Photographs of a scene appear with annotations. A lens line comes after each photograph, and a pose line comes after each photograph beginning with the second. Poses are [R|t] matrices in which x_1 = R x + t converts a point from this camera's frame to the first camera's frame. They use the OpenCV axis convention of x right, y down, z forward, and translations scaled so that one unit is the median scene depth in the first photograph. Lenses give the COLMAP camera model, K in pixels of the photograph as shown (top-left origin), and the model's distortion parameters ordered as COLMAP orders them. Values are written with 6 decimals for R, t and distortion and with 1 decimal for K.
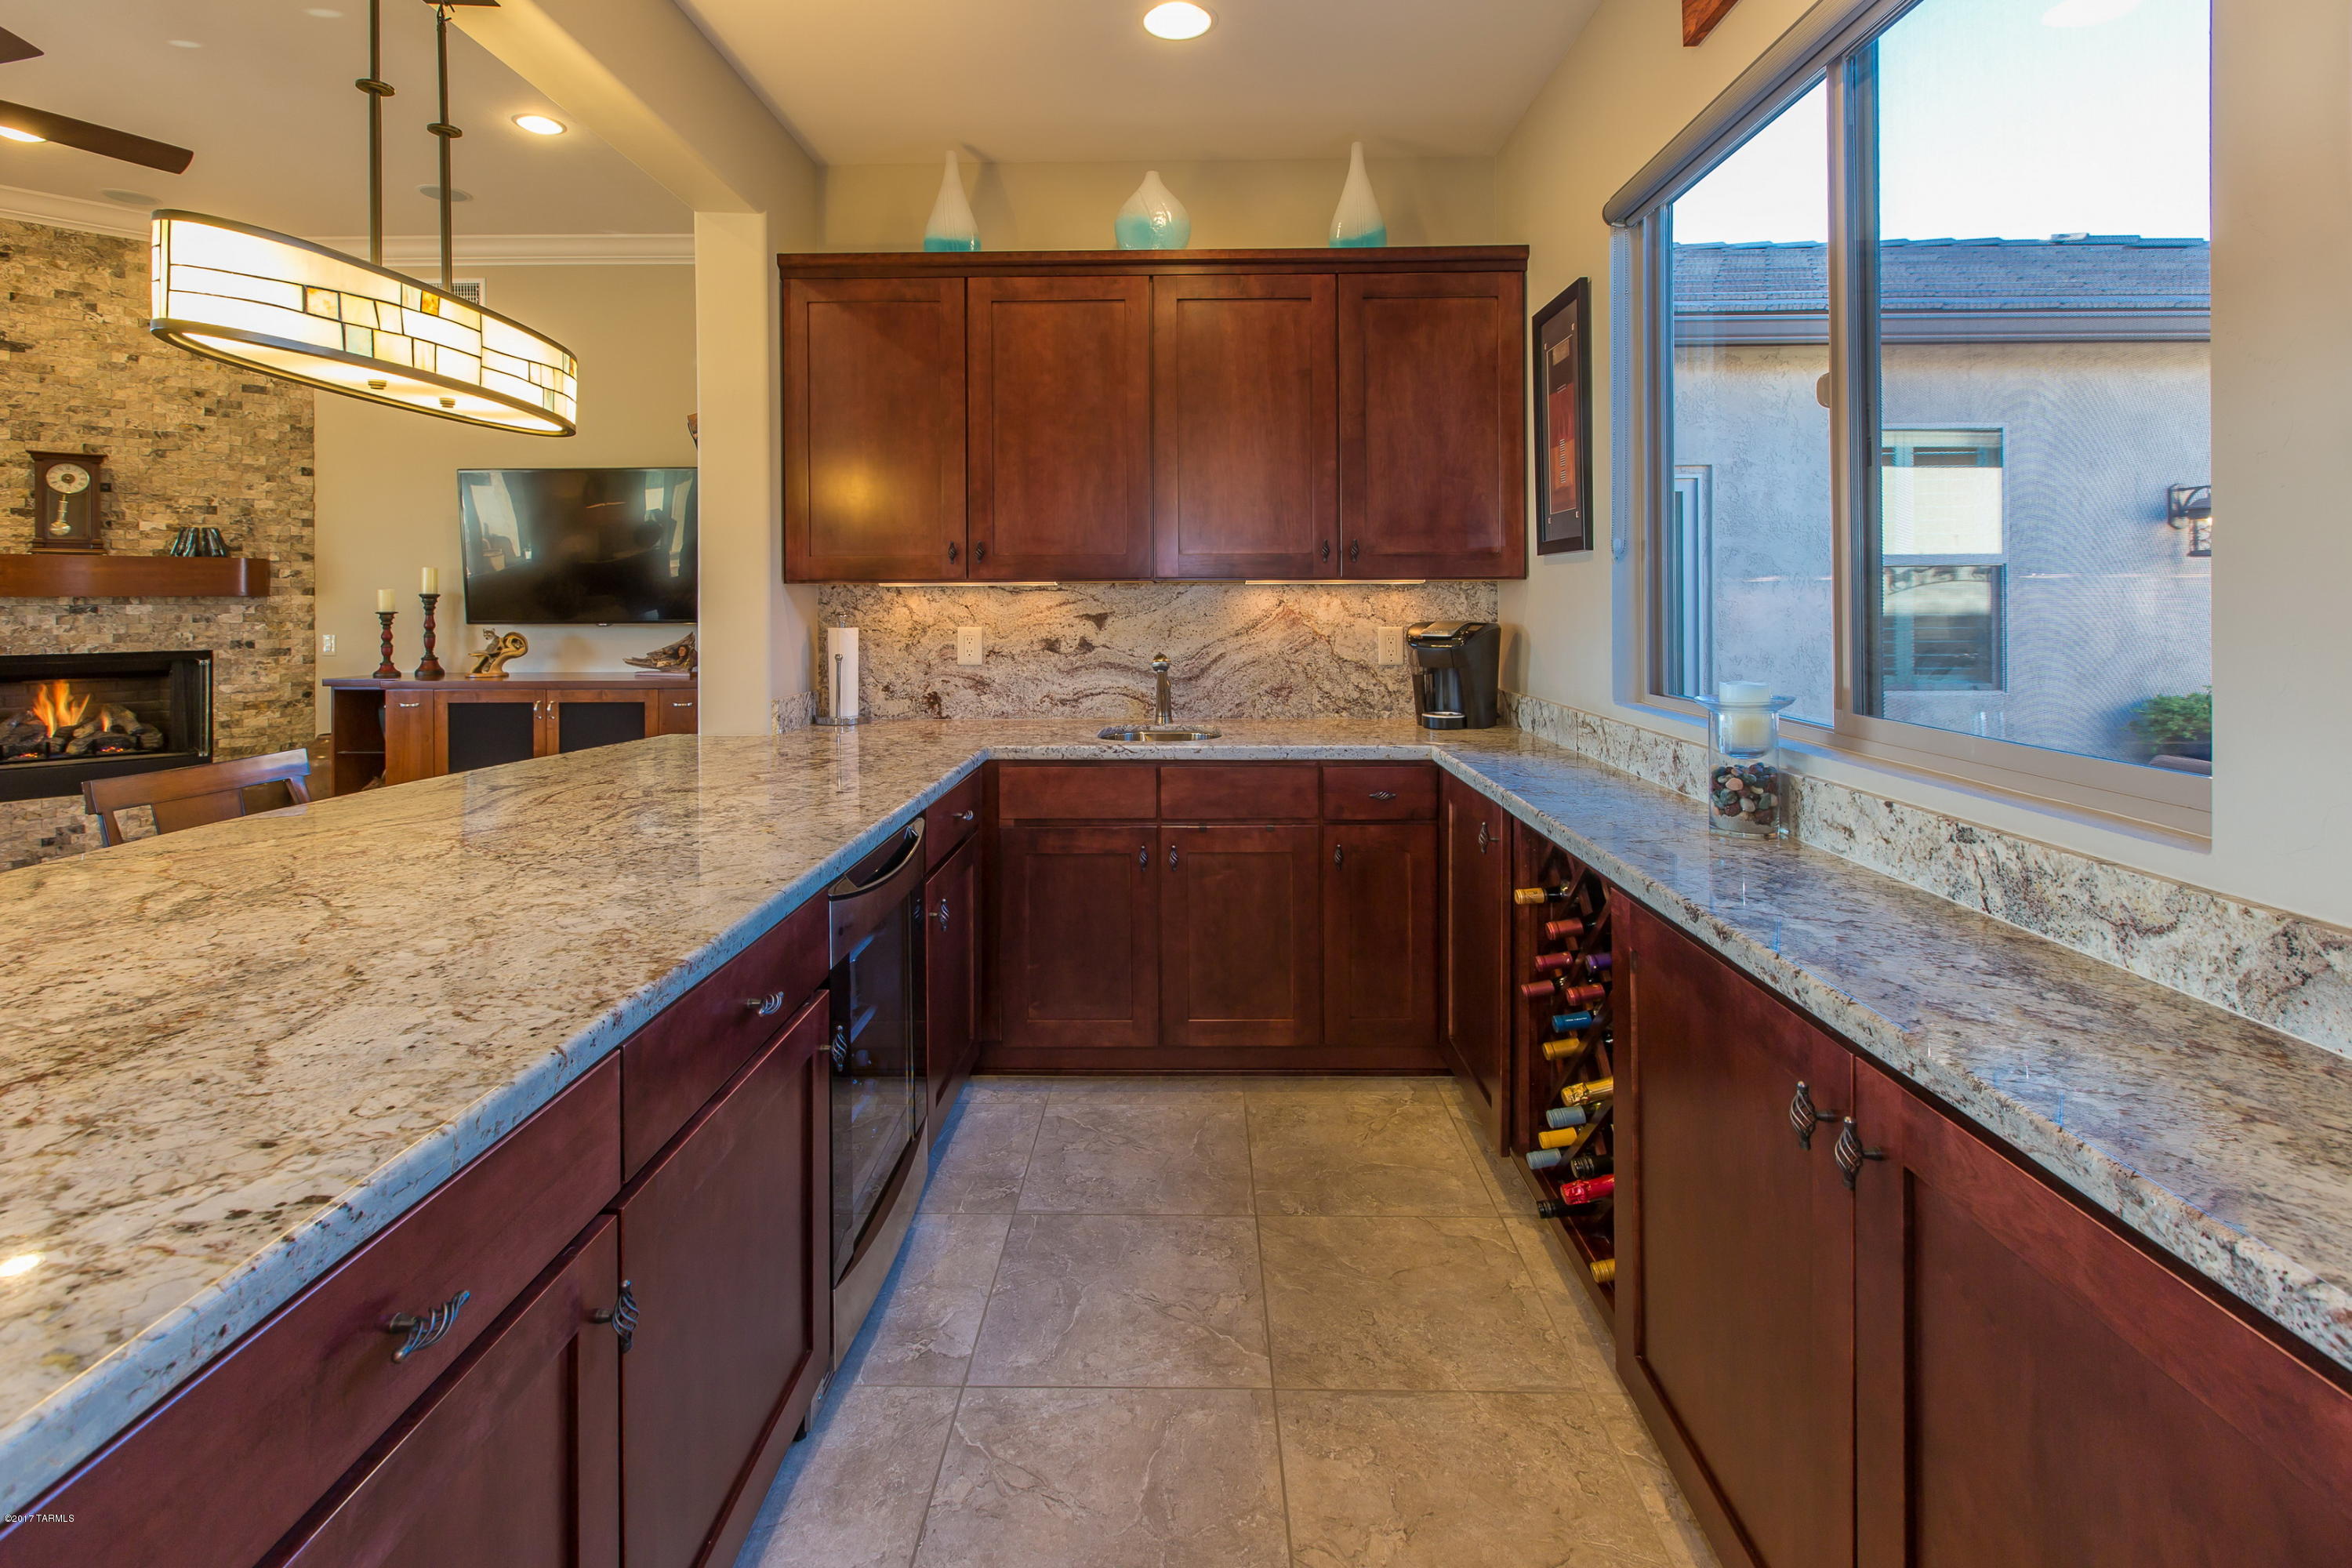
lens RADIAL K [[1082.9, 0, 1158.9], [0, 1082.9, 594.8], [0, 0, 1]] dist [0.000863, 0.000224]
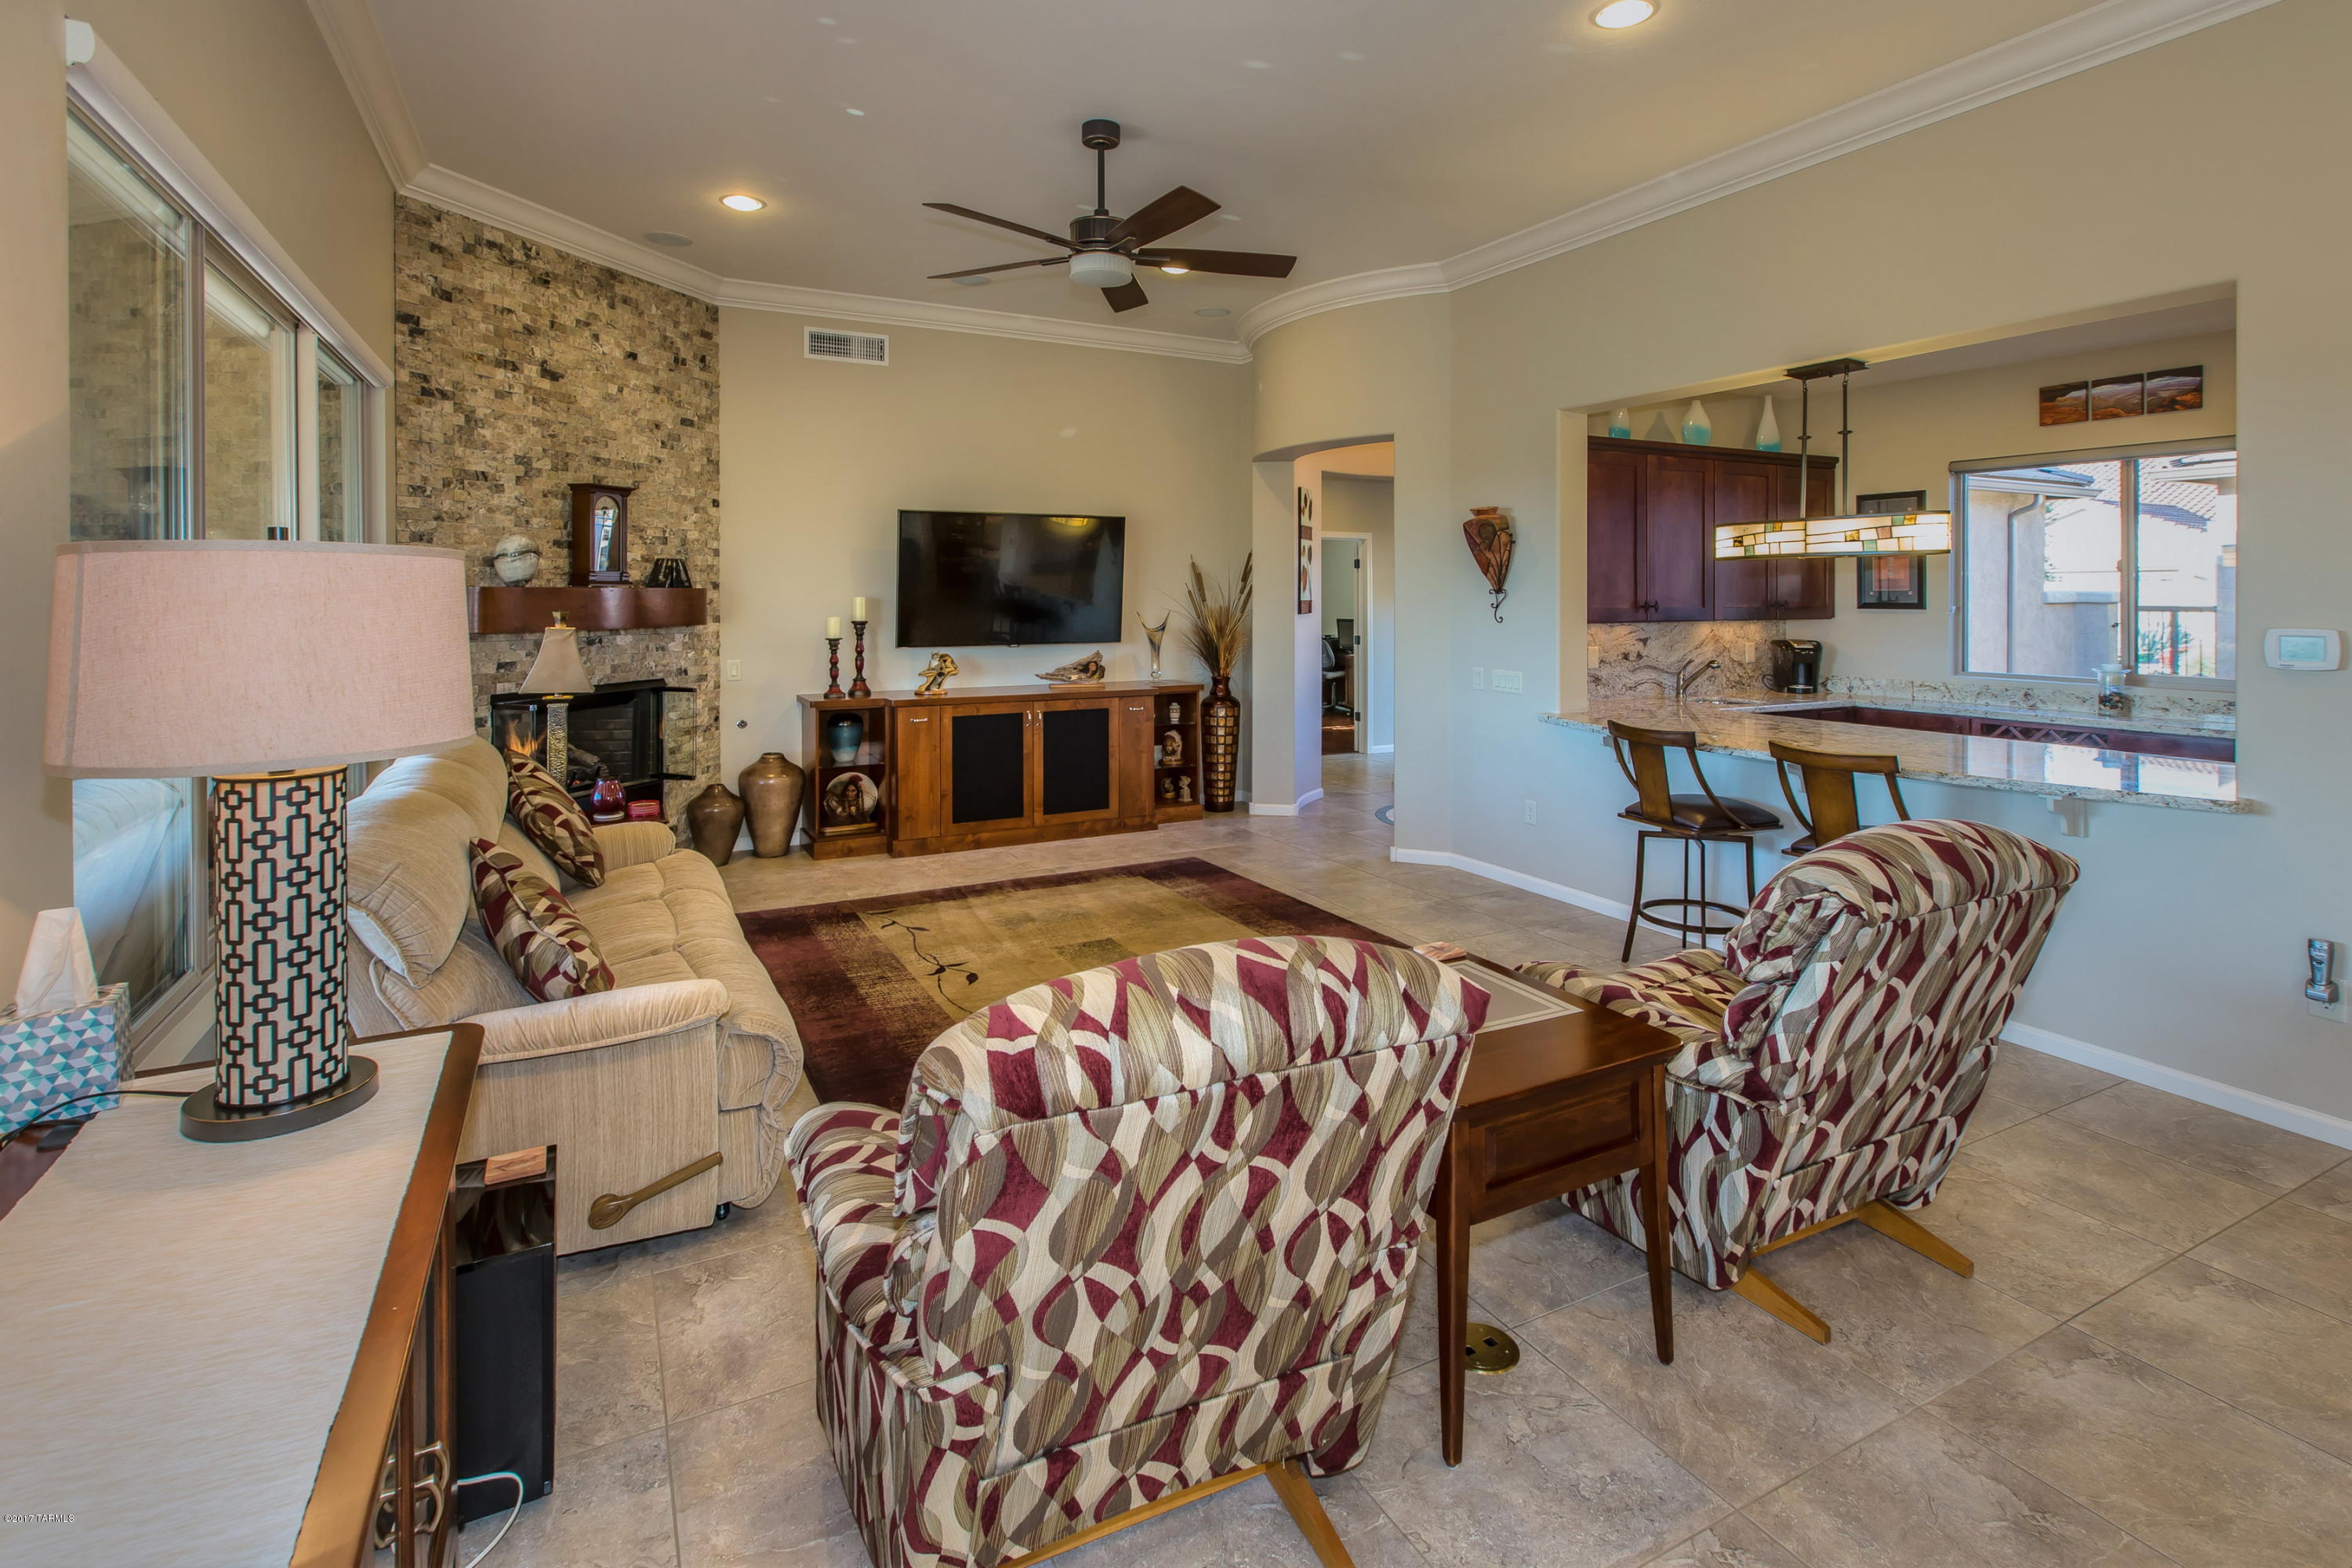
lens RADIAL K [[1108.3, 0, 1142.3], [0, 1108.3, 600.2], [0, 0, 1]] dist [0.004383, 0.000674]
pose [[0.883187, 0.001331, 0.469018, -1.034821], [-0.004314, 0.999977, 0.005287, -0.031943], [-0.469000, -0.006693, 0.883173, -0.139939]]
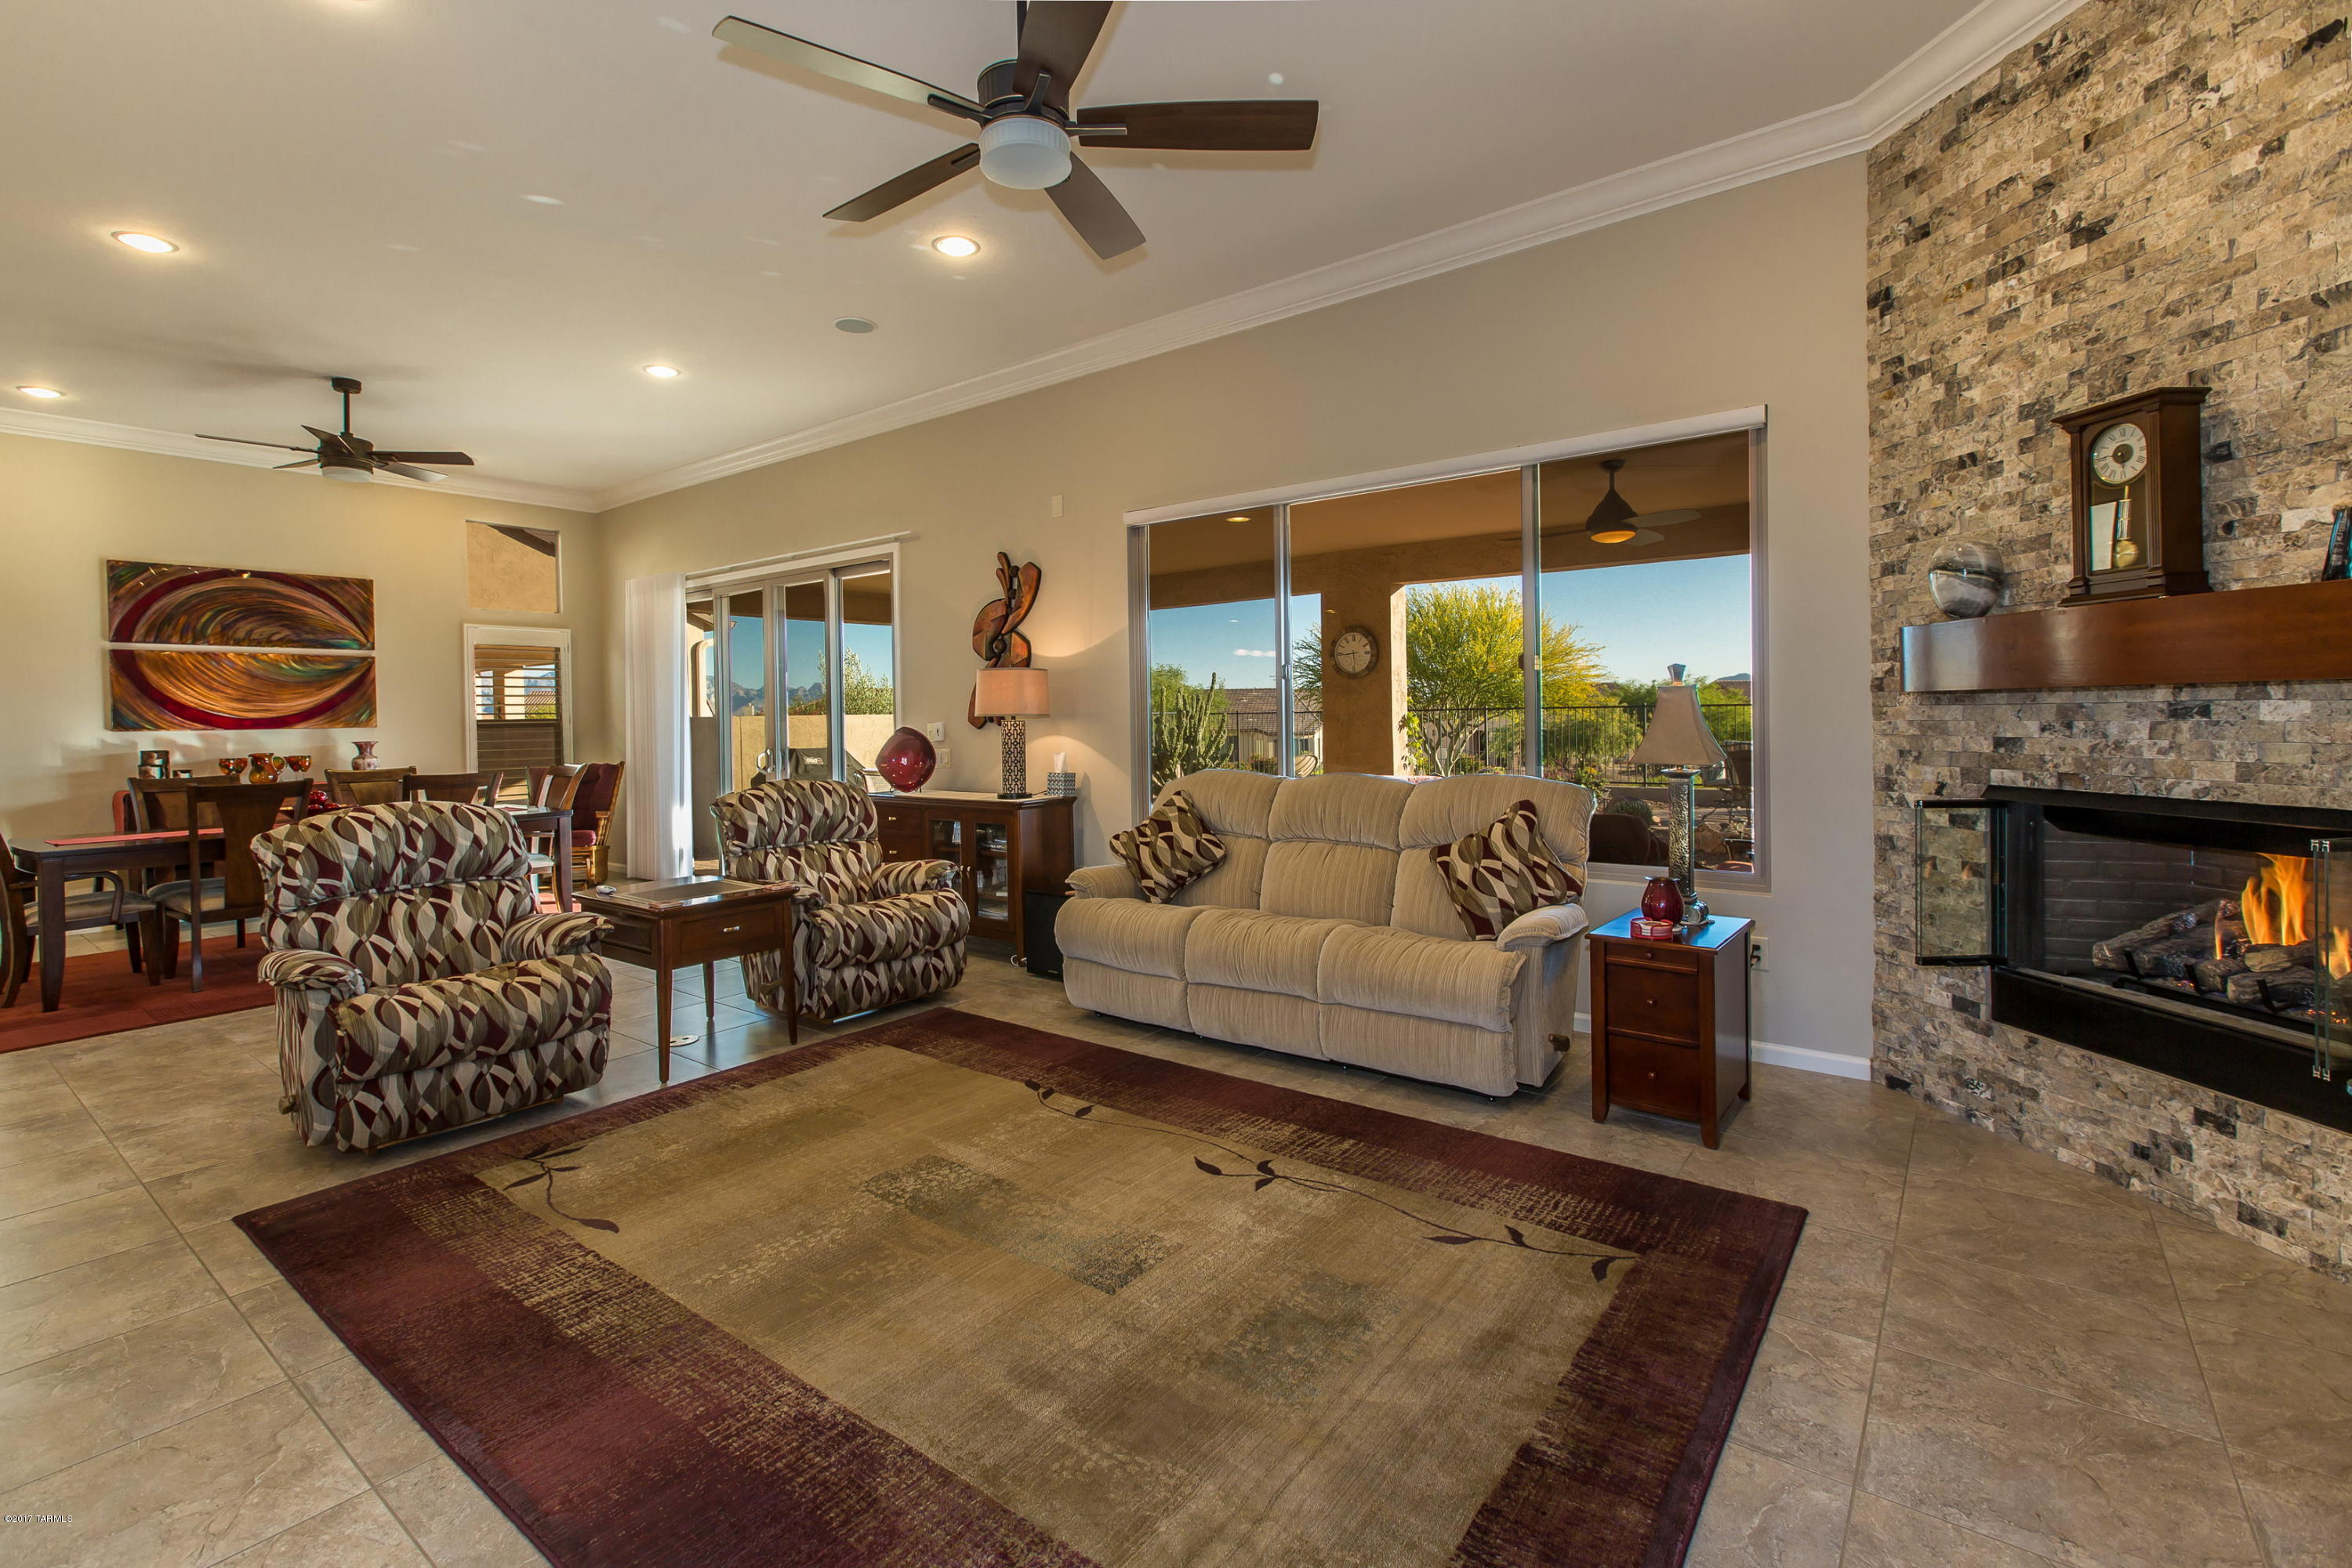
lens RADIAL K [[1078.9, 0, 1119.4], [0, 1078.9, 727.7], [0, 0, 1]] dist [-0.001786, -0.000554]
pose [[-0.612399, 0.022503, -0.790228, -0.310336], [0.019927, 0.999717, 0.013025, 0.005503], [0.790298, -0.007770, -0.612674, 0.924163]]
